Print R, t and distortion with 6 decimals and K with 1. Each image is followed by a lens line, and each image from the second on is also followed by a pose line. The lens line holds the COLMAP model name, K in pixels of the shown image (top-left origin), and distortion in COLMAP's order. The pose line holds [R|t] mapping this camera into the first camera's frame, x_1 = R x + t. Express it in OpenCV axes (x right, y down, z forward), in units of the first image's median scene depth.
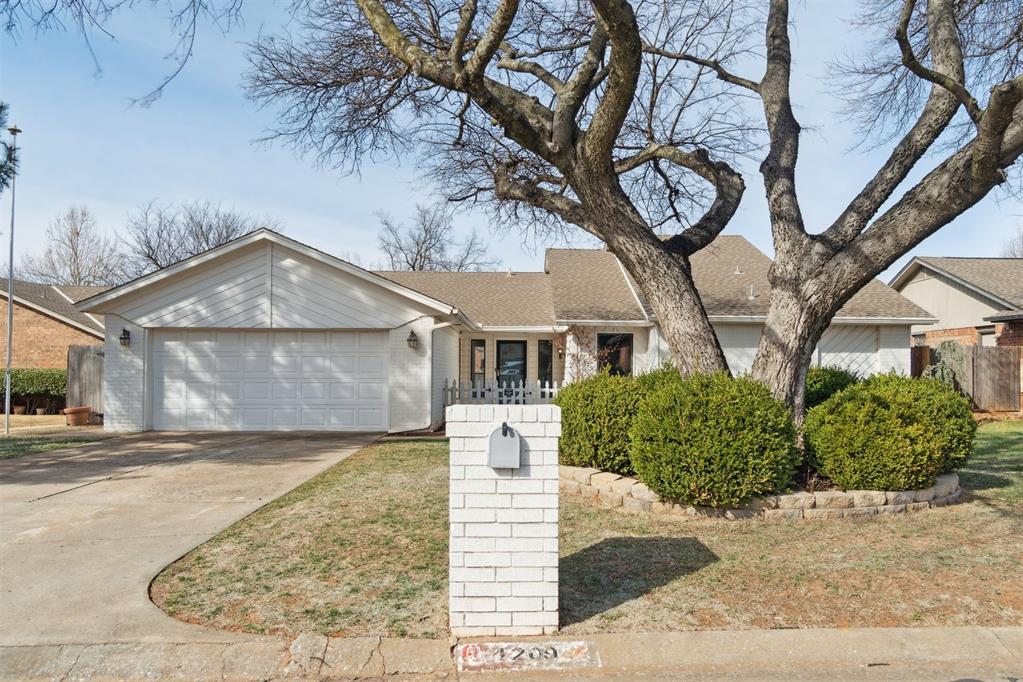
lens RADIAL K [[740.8, 0, 511.5], [0, 740.8, 341.0], [0, 0, 1]] dist [0.002538, 0.001637]
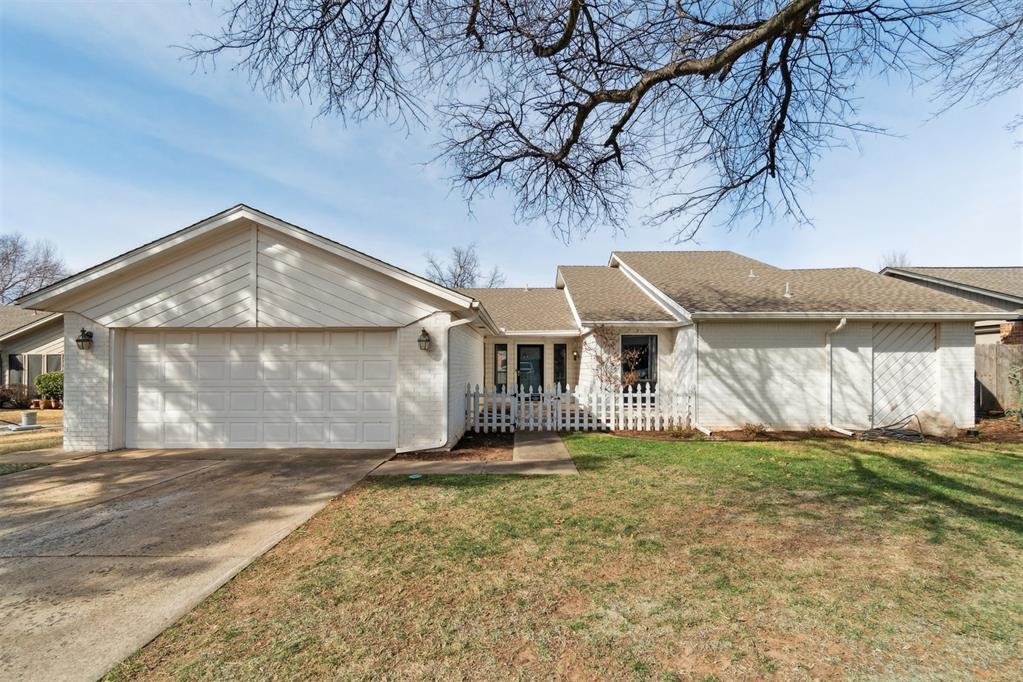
lens RADIAL K [[440.4, 0, 511.5], [0, 440.4, 341.0], [0, 0, 1]] dist [-0.003486, -0.000185]
pose [[0.999853, -0.007980, -0.015147, -0.028057], [0.007711, 0.999813, -0.017708, 0.008903], [0.015286, 0.017589, 0.999728, 0.500473]]
